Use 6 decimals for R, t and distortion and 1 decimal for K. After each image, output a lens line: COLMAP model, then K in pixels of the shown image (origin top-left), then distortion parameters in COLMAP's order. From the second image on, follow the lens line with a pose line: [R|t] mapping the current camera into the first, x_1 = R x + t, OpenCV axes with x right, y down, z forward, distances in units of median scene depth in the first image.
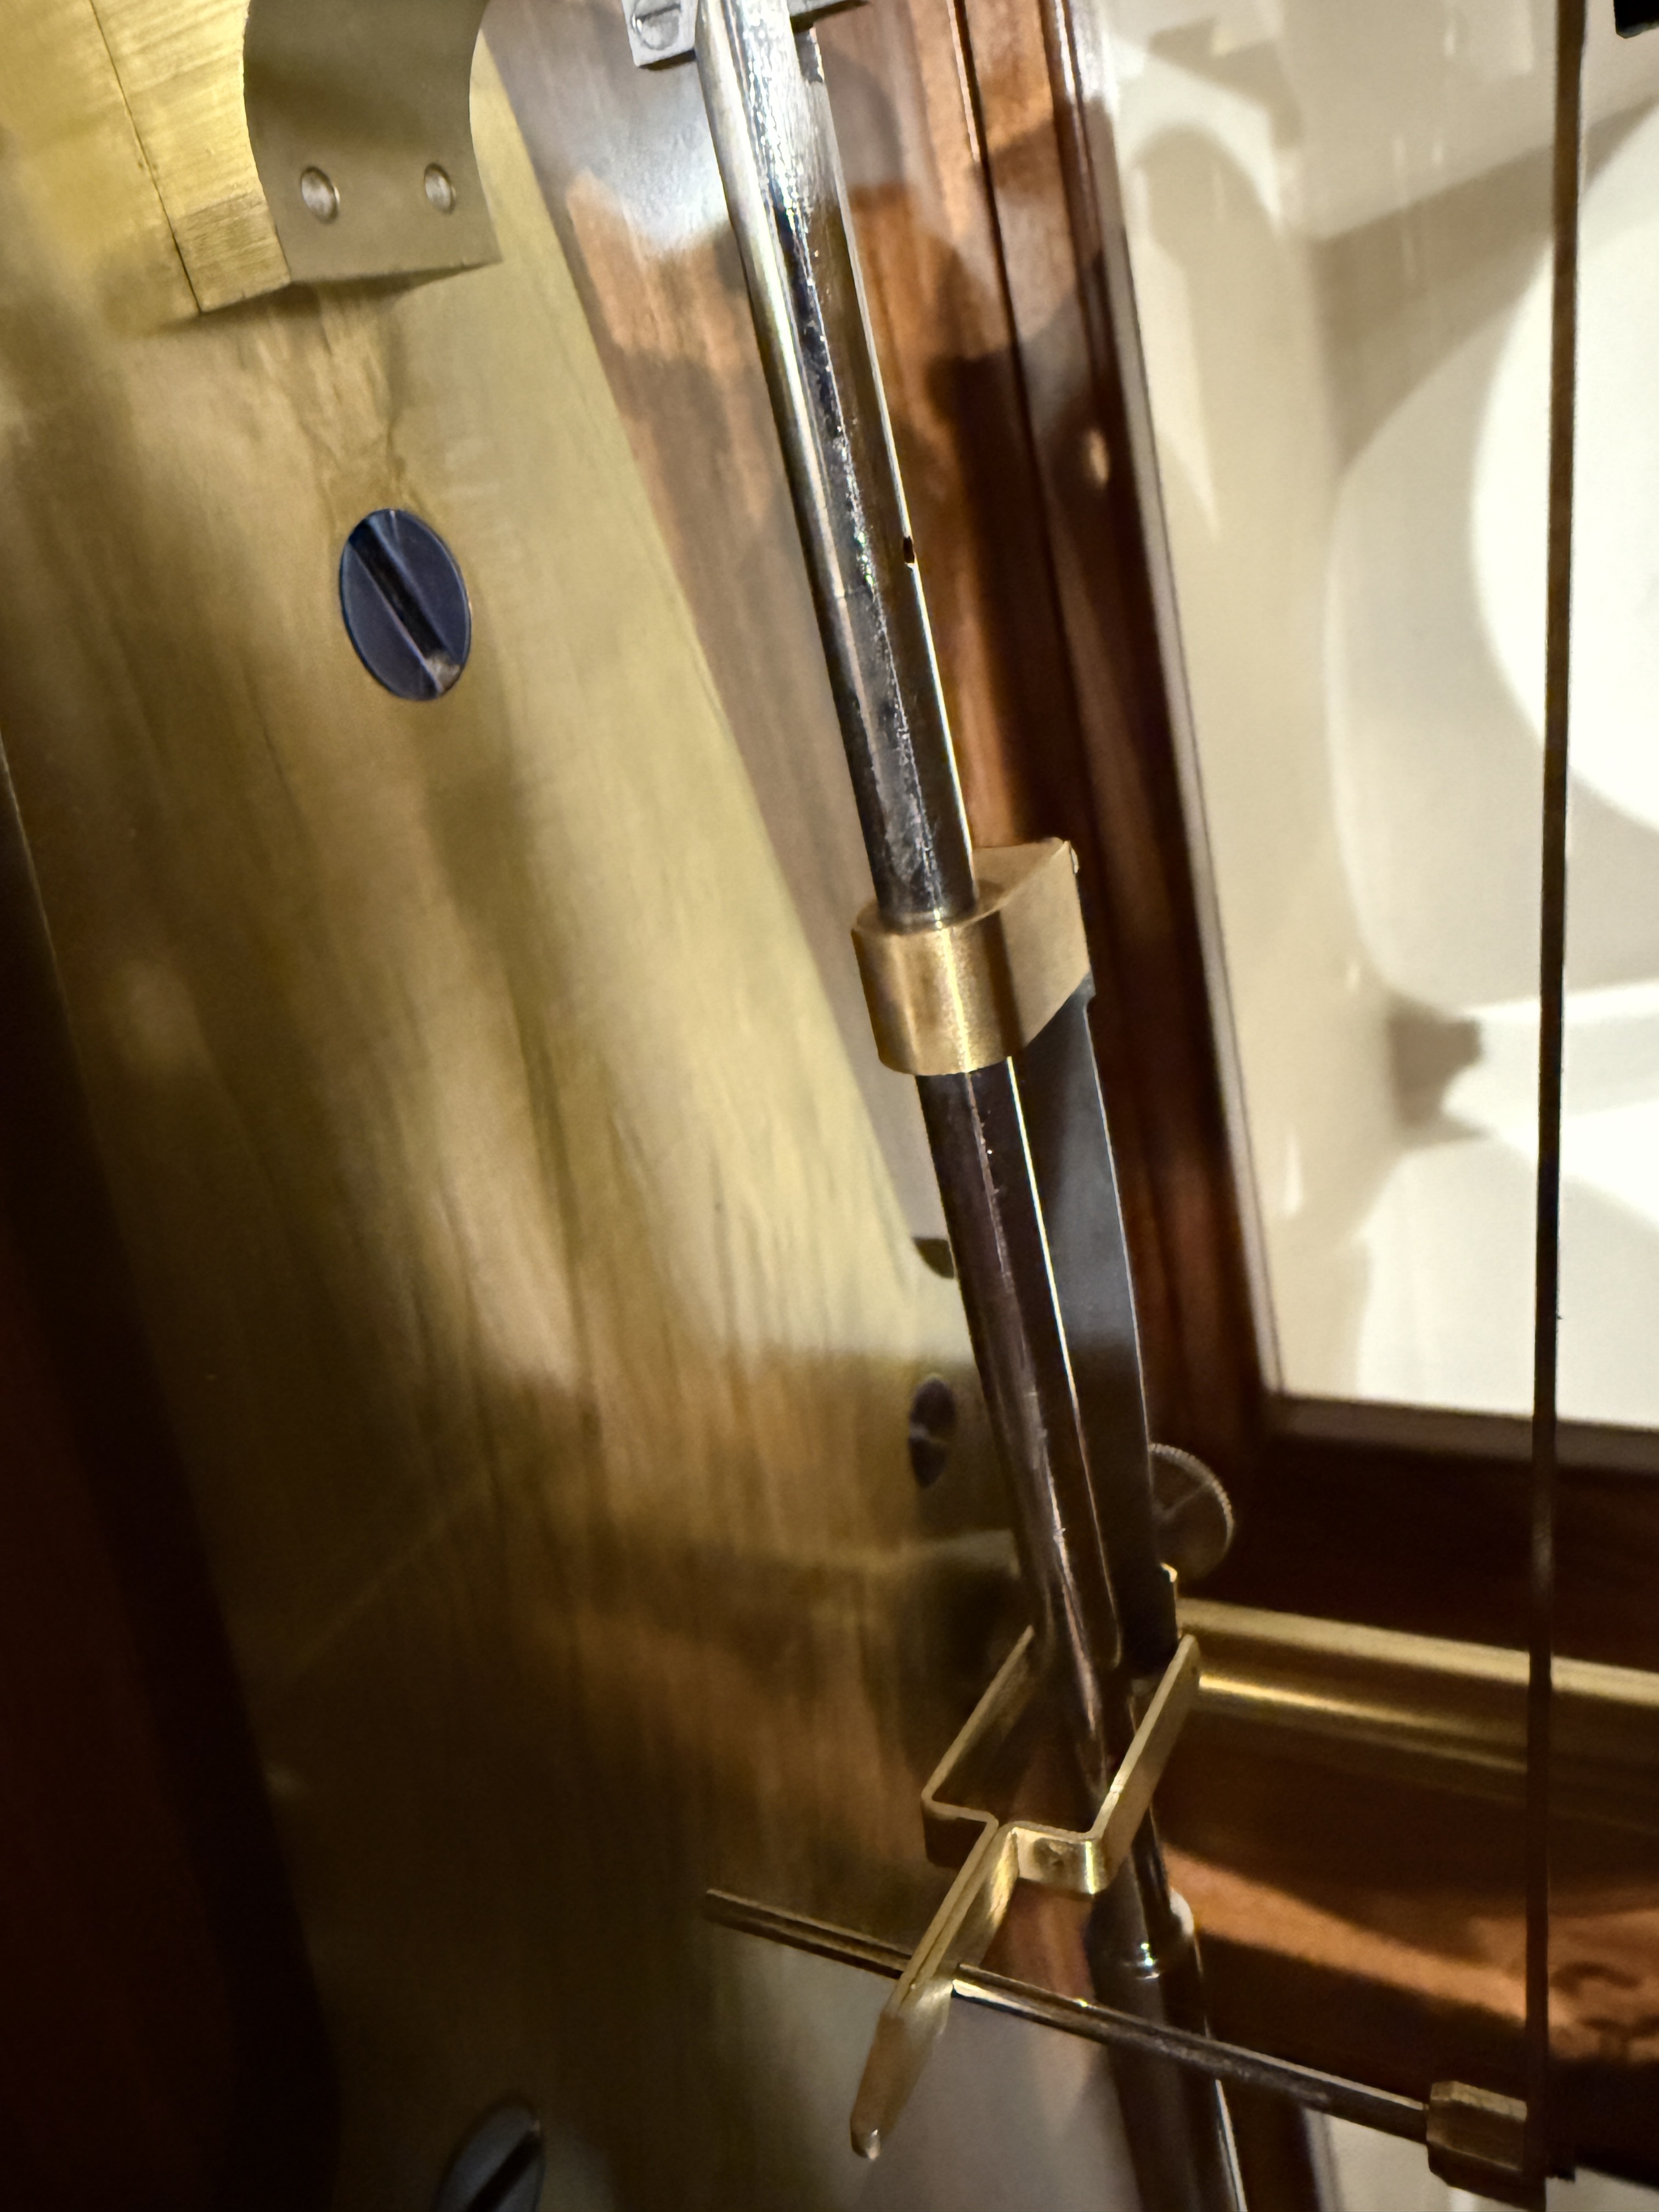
lens RADIAL K [[1489.6, 0, 898.8], [0, 1489.6, 1114.6], [0, 0, 1]] dist [0.003491, 0.006364]
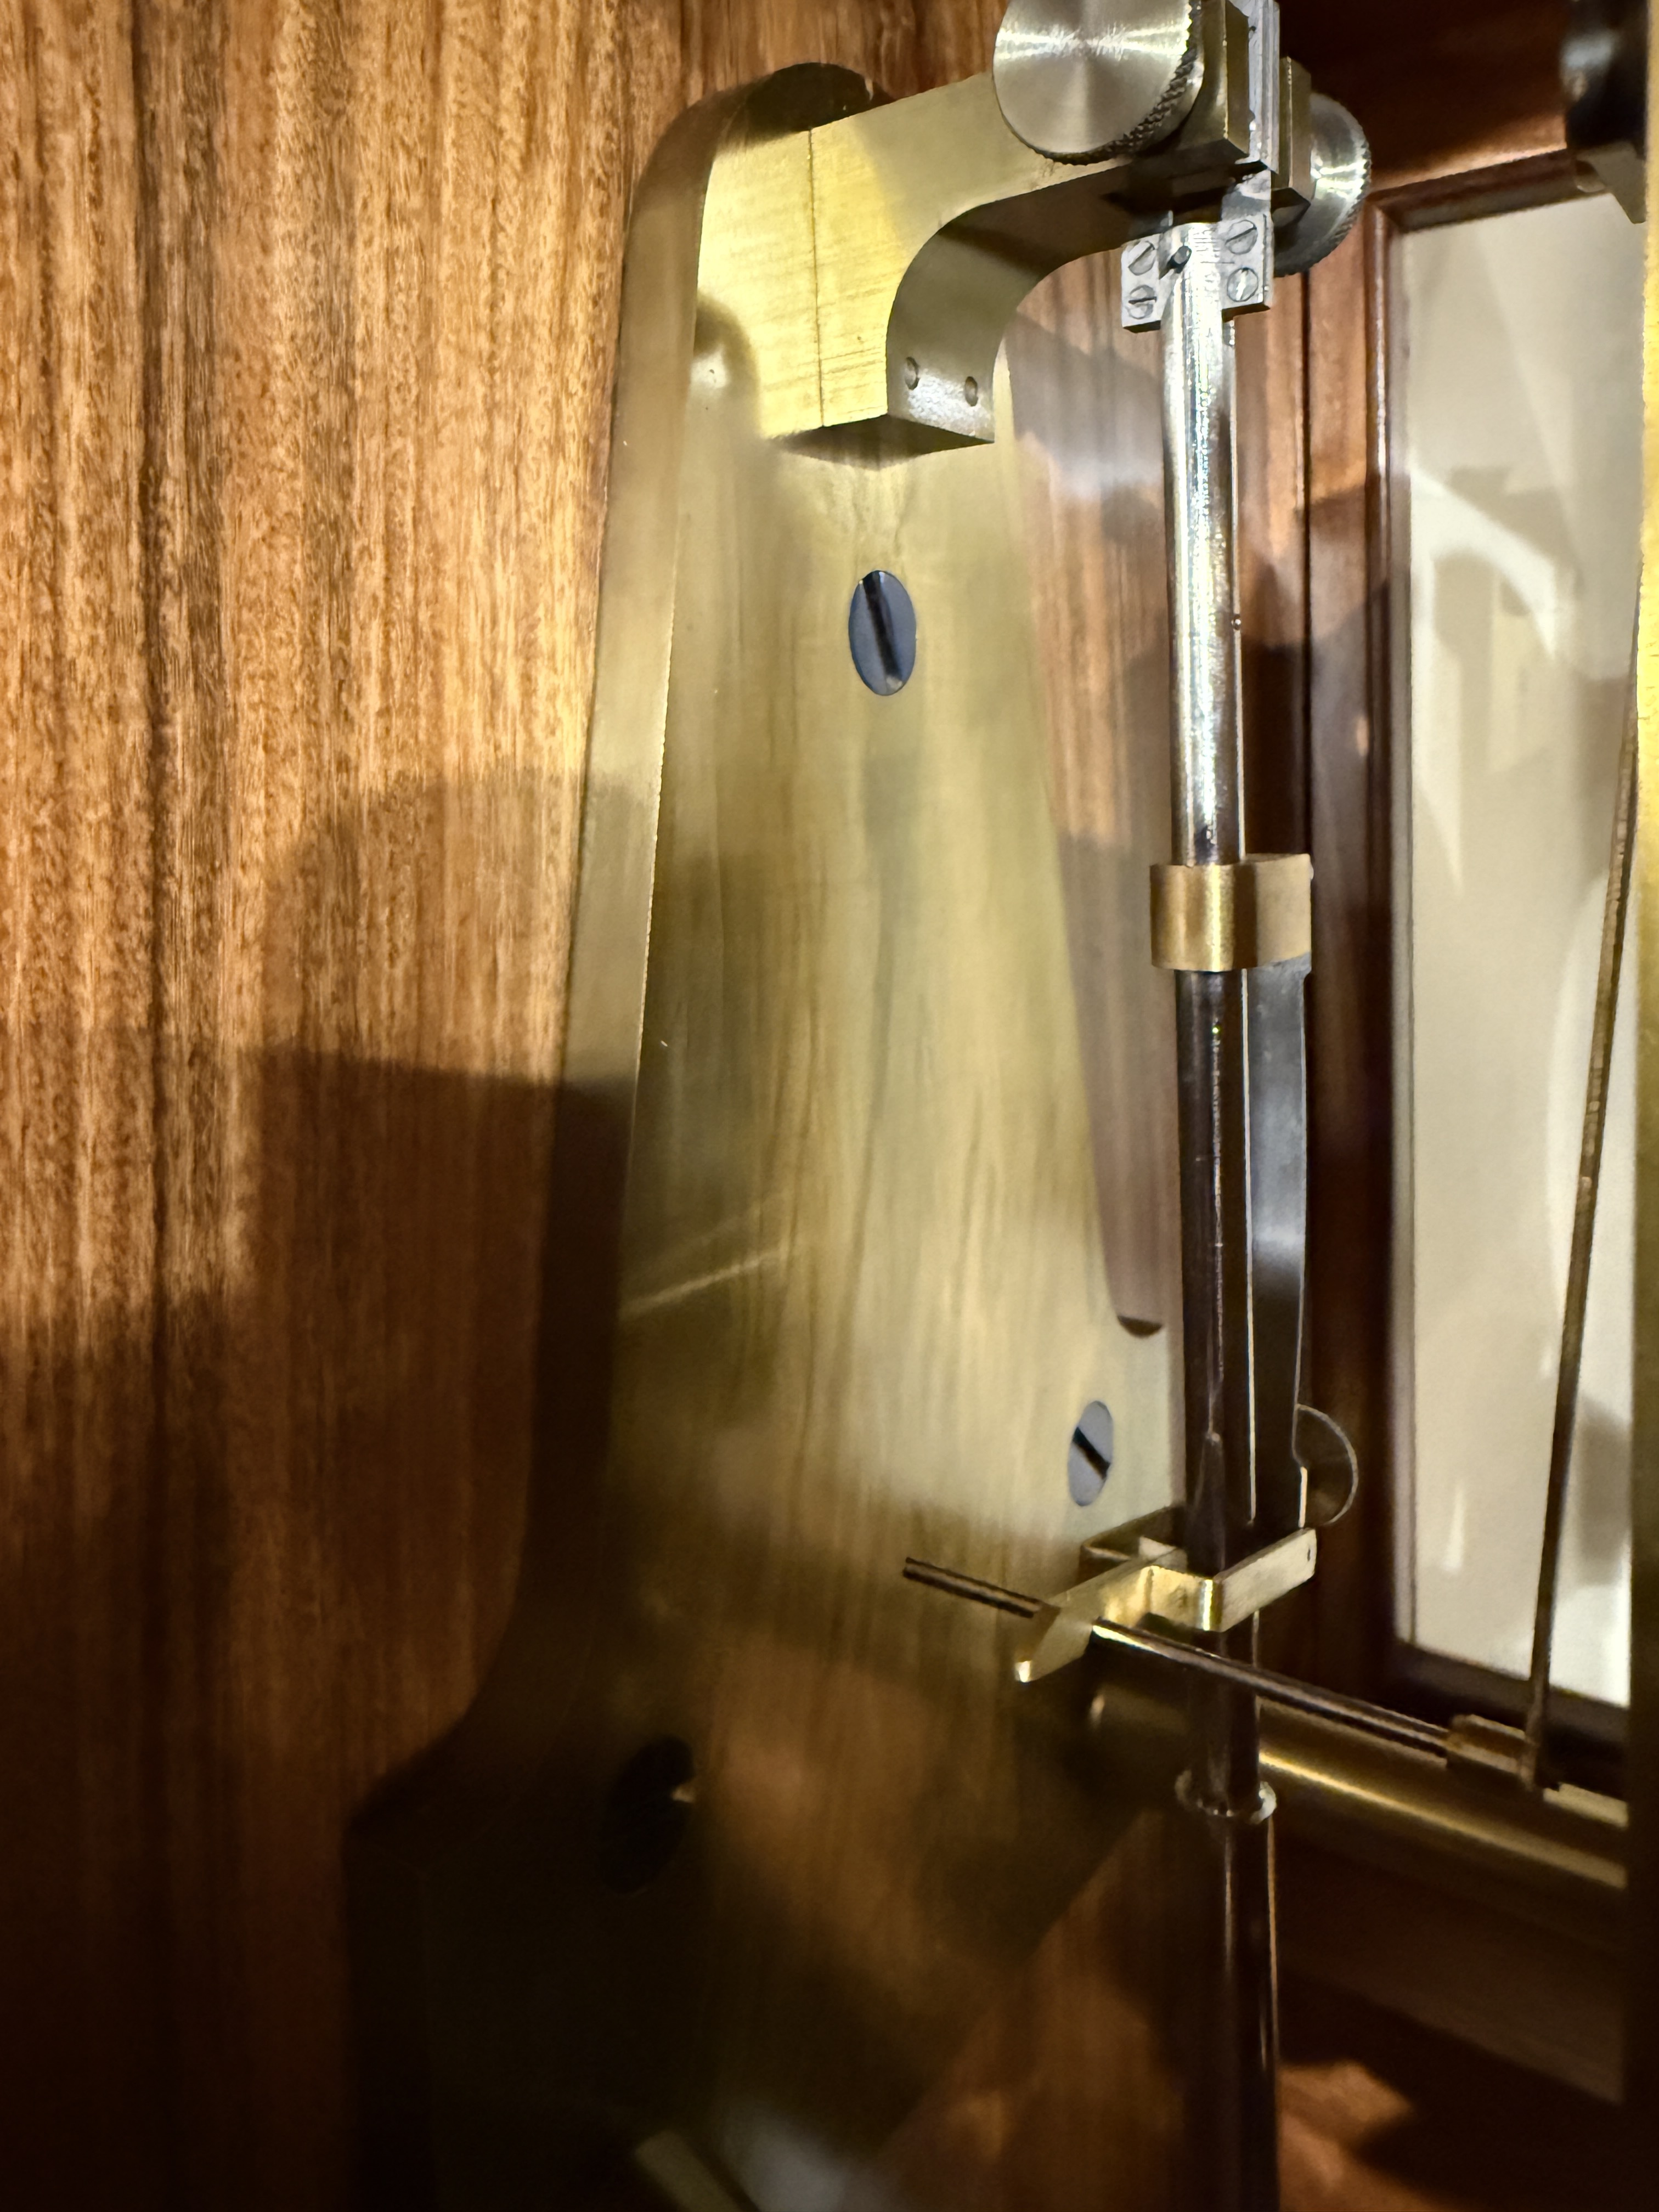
lens RADIAL K [[1579.5, 0, 829.5], [0, 1579.5, 1106.0], [0, 0, 1]] dist [-0.011713, 0.004824]
pose [[0.967724, 0.186960, -0.168988, -0.014999], [-0.224304, 0.944667, -0.239359, 0.282705], [0.114887, 0.269538, 0.956112, -0.222629]]
